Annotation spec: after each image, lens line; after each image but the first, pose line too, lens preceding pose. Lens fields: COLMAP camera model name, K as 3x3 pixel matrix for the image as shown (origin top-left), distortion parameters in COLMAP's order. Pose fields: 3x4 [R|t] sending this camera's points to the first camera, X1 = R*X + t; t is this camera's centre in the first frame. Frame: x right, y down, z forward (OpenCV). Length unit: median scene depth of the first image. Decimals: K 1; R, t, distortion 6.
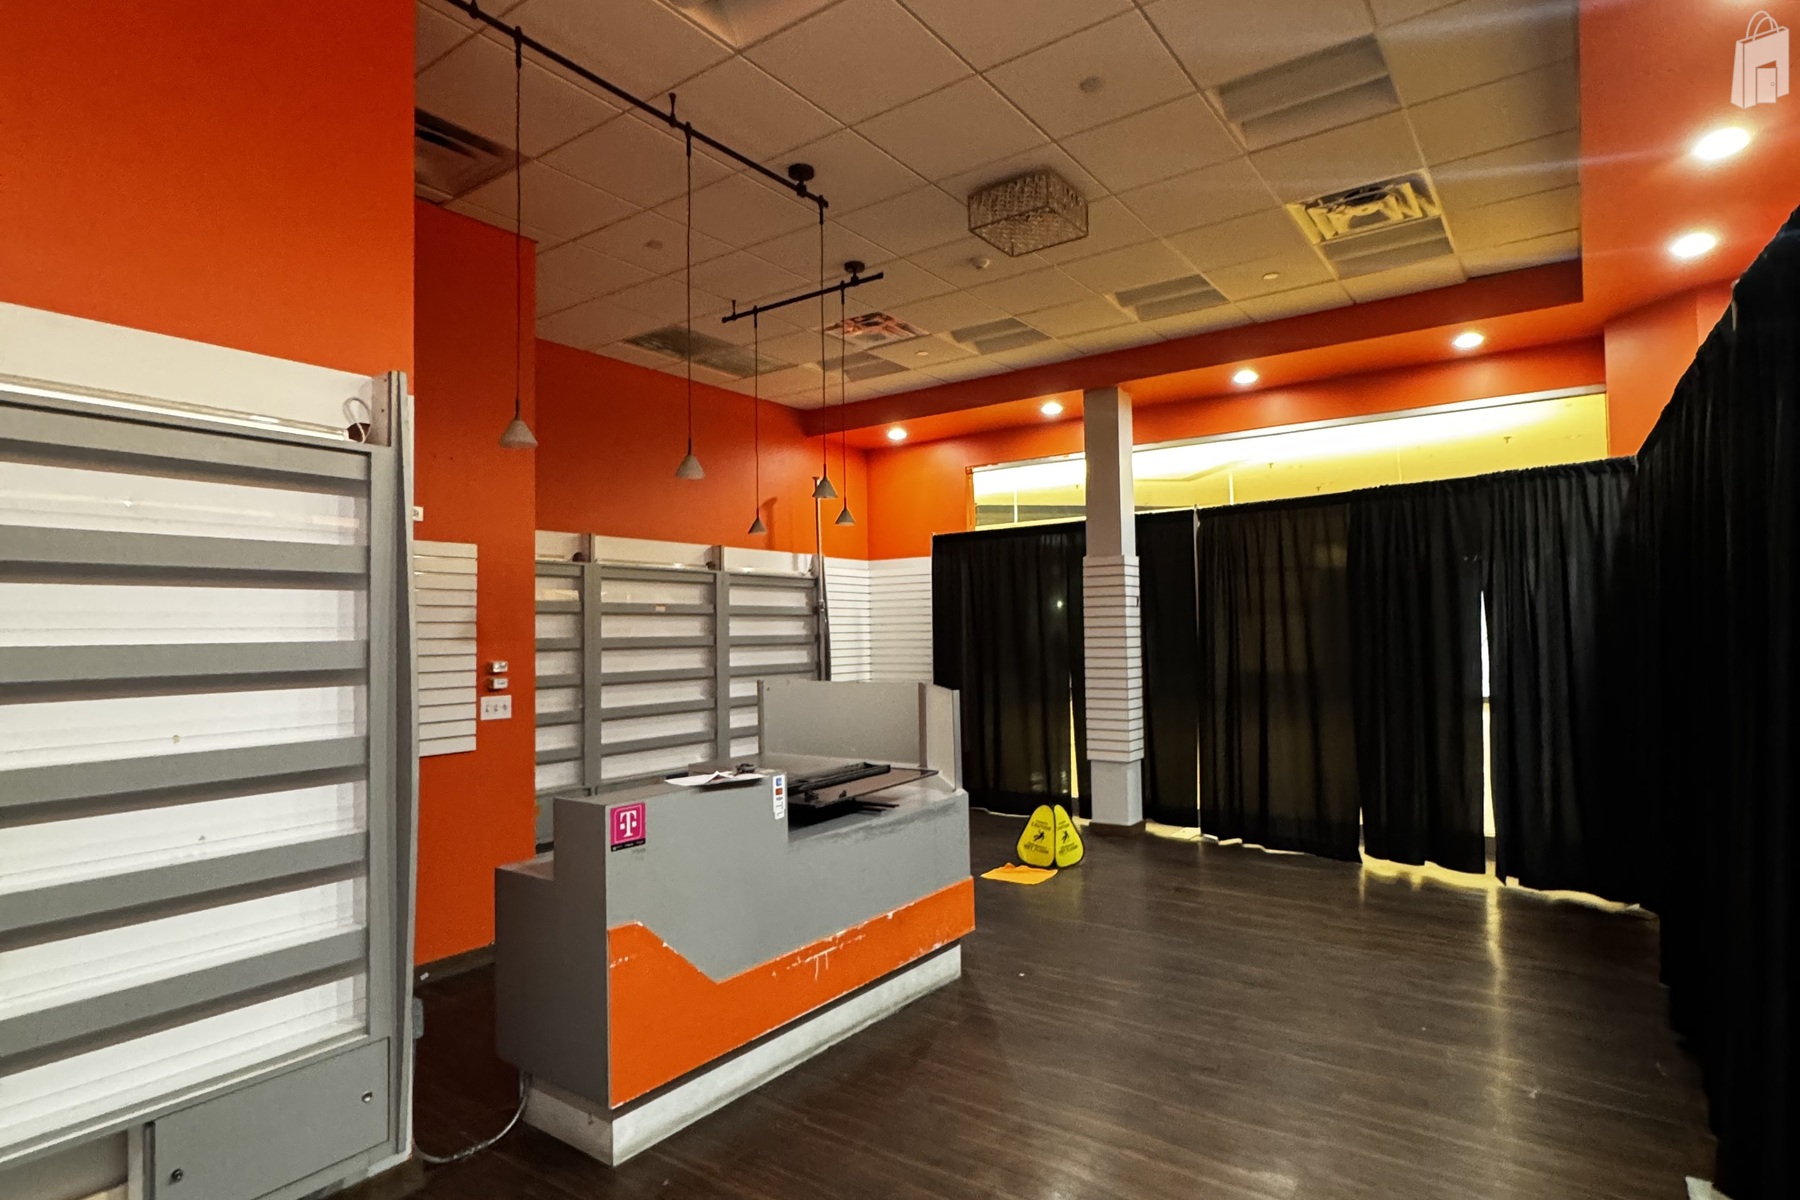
lens RADIAL K [[955.0, 0, 900.1], [0, 955.0, 597.8], [0, 0, 1]] dist [-0.003056, 0.000614]
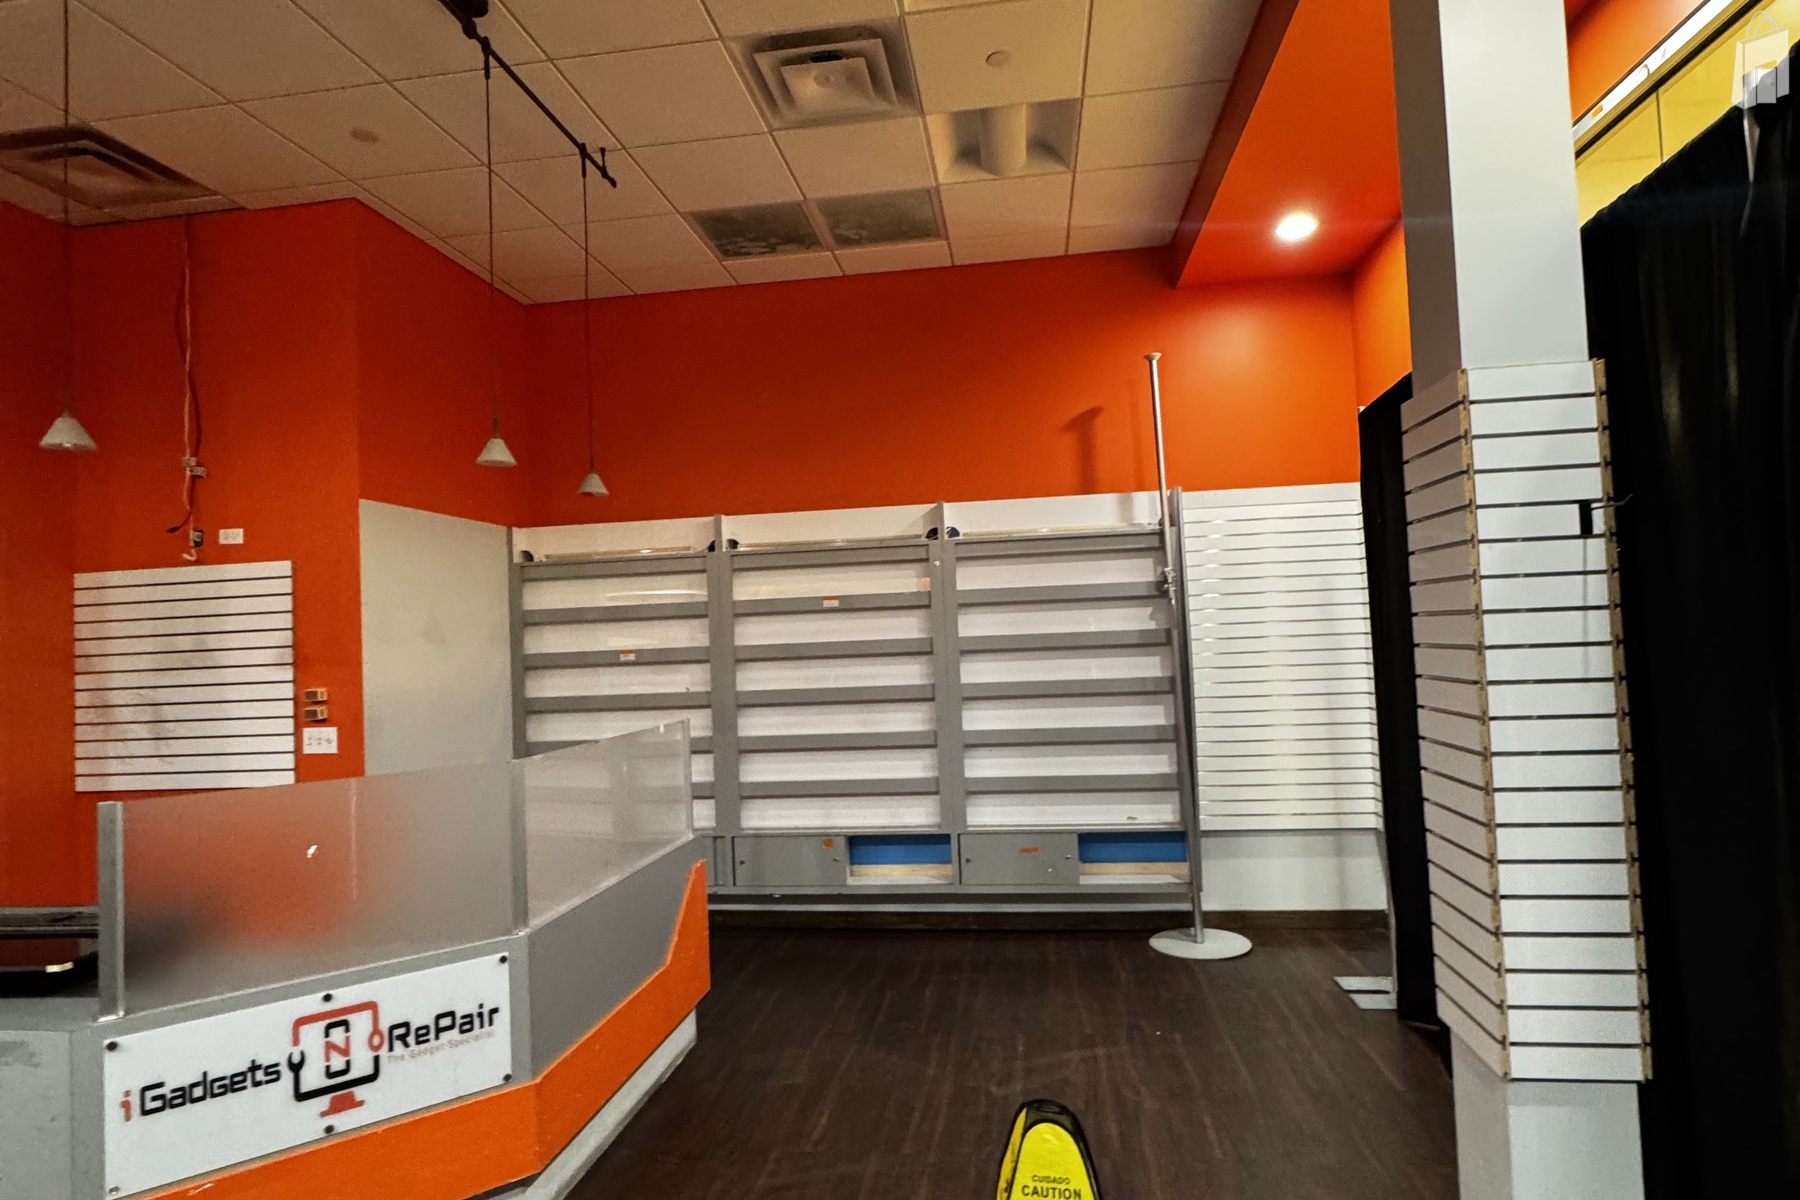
lens RADIAL K [[955.0, 0, 900.1], [0, 955.0, 597.8], [0, 0, 1]] dist [-0.003056, 0.000614]
pose [[0.469267, -0.037781, -0.882248, 0.636656], [0.066291, 0.997772, -0.007468, 0.025203], [0.880565, -0.054981, 0.470726, 1.089515]]
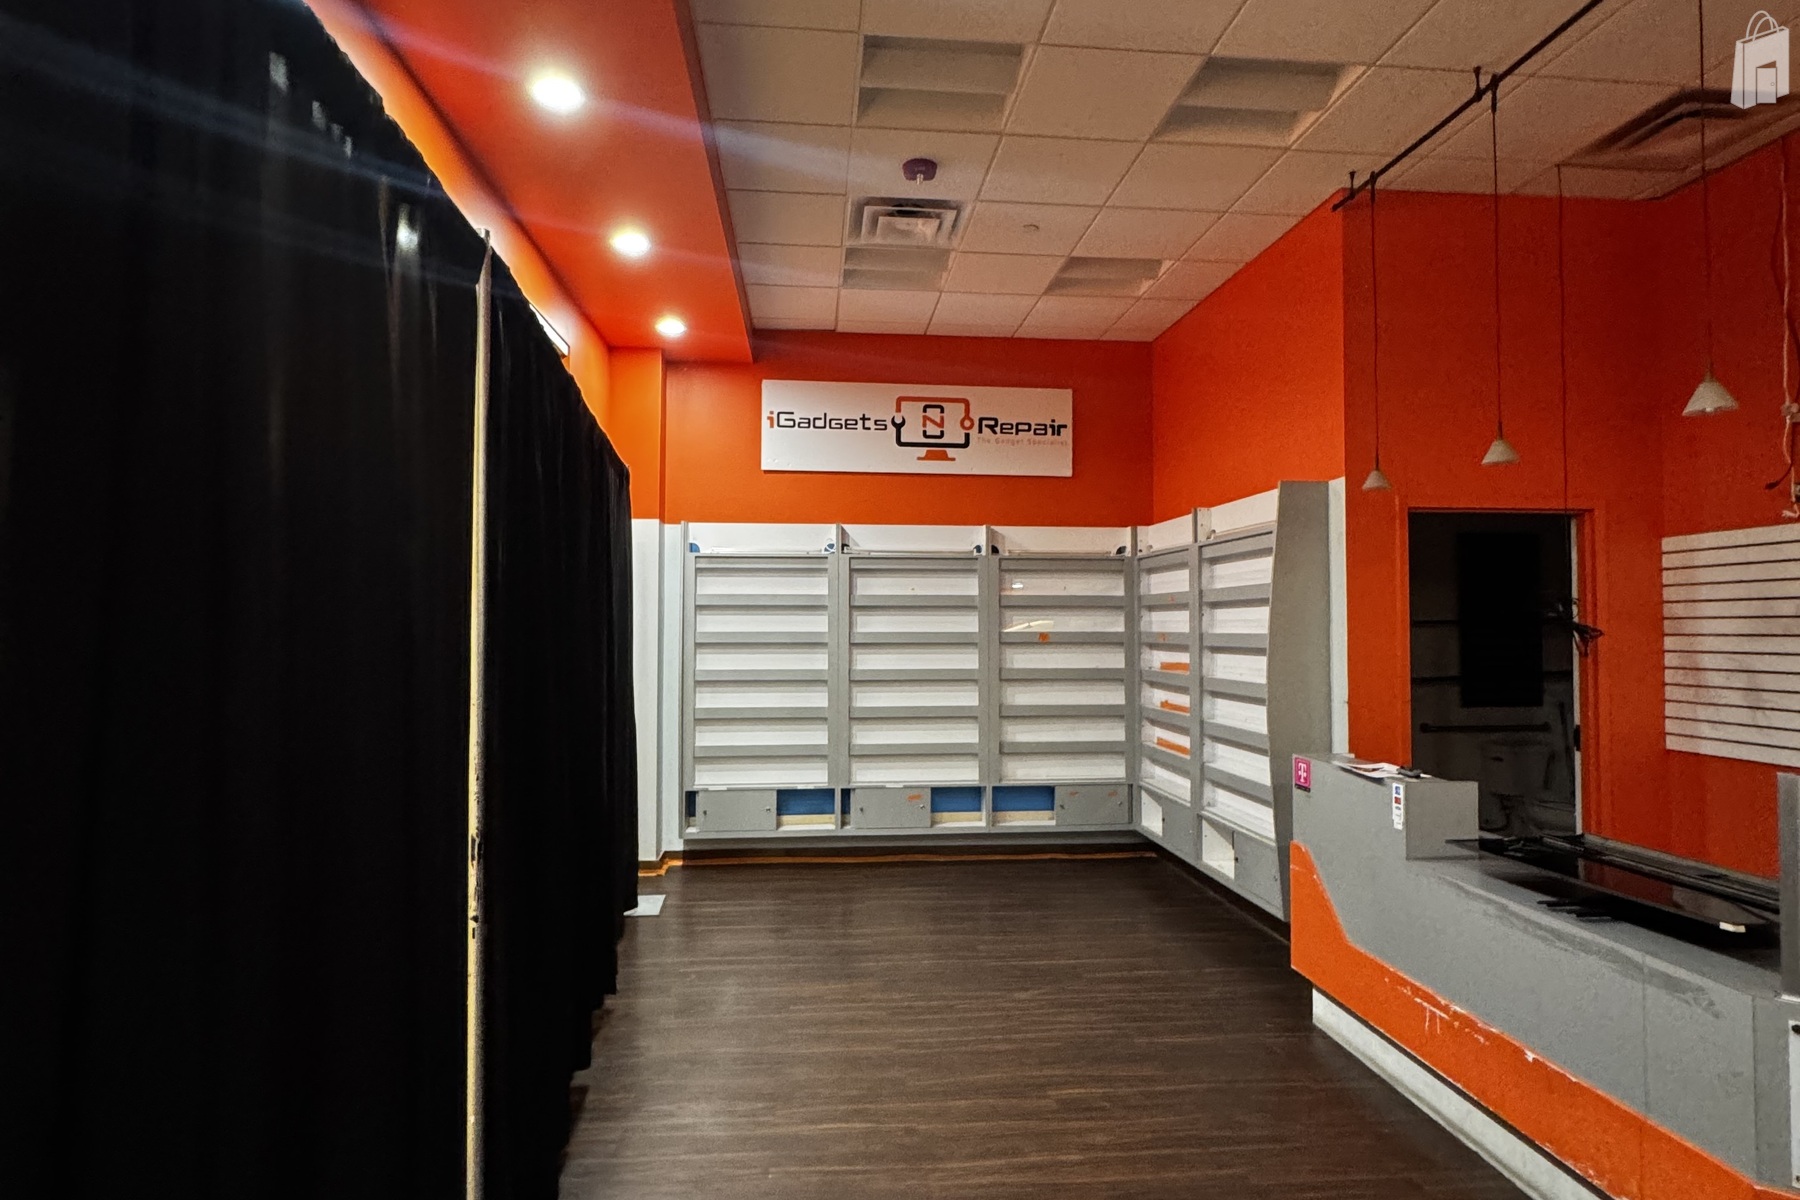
lens RADIAL K [[955.0, 0, 900.1], [0, 955.0, 597.8], [0, 0, 1]] dist [-0.003056, 0.000614]
pose [[-0.753050, -0.005509, -0.657940, 0.646241], [0.033459, 0.998351, -0.046655, 0.020470], [0.657112, -0.057148, -0.751623, 1.030896]]
